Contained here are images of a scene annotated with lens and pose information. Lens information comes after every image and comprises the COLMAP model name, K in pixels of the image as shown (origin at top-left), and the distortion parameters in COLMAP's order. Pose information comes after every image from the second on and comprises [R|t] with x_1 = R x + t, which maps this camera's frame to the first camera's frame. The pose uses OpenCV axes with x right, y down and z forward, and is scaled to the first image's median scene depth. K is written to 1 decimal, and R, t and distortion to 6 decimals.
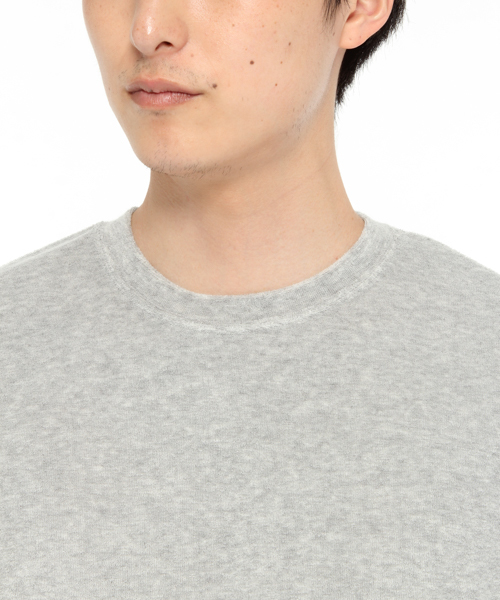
lens RADIAL K [[1894.5, 0, 251.5], [0, 1894.5, 298.8], [0, 0, 1]] dist [0.497304, 0.000000]
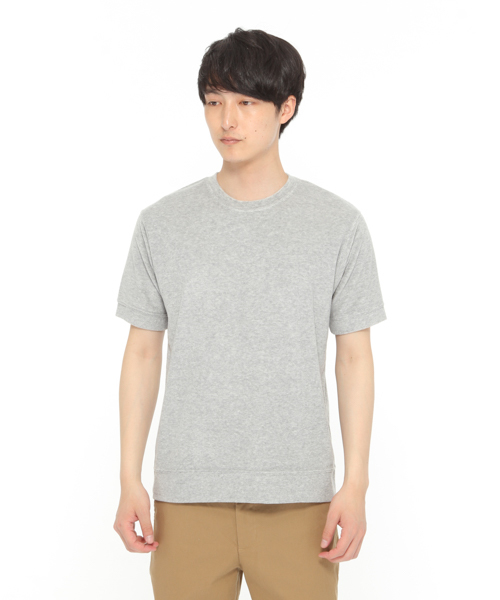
lens RADIAL K [[1894.5, 0, 249.4], [0, 1894.5, 300.1], [0, 0, 1]] dist [0.497304, 0.000000]
pose [[0.999640, -0.019576, 0.018331, -0.077030], [0.017735, 0.995248, 0.095743, -0.152672], [-0.020118, -0.095383, 0.995237, -2.436846]]
